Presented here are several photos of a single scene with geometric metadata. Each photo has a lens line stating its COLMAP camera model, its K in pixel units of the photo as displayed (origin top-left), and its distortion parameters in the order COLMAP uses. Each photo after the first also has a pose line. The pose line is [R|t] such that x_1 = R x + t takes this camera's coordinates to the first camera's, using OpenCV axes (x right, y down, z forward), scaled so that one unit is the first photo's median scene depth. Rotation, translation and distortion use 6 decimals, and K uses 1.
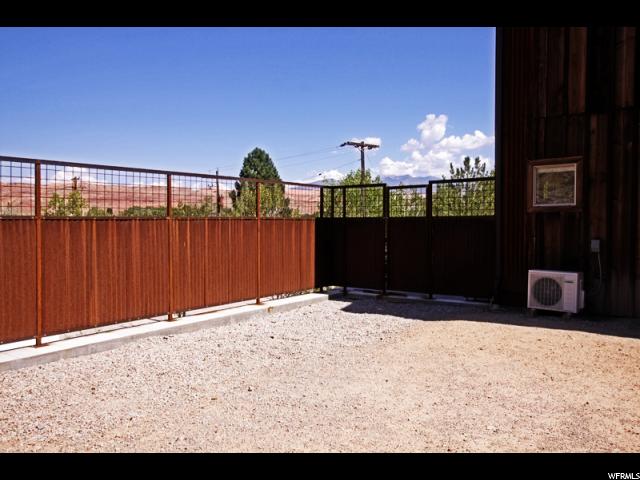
lens RADIAL K [[582.8, 0, 307.9], [0, 582.8, 237.1], [0, 0, 1]] dist [0.007810, 0.011812]
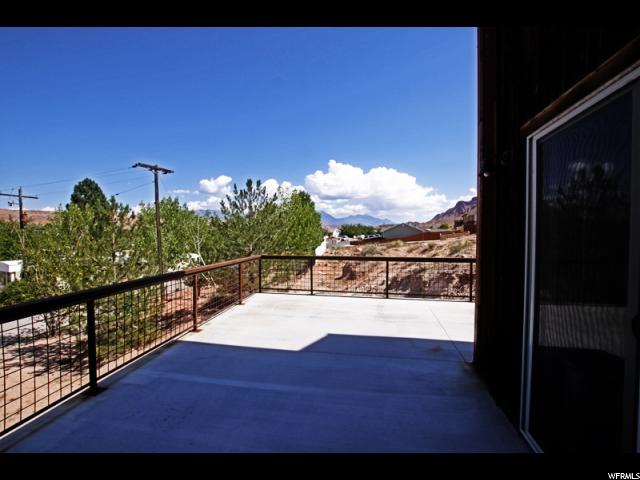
lens RADIAL K [[306.3, 0, 320.0], [0, 306.3, 240.1], [0, 0, 1]] dist [-0.030993, 0.005821]
pose [[0.883861, -0.005571, 0.467716, 0.098475], [0.010993, 0.999900, -0.008866, -0.014469], [-0.467620, 0.012978, 0.883834, 0.352178]]
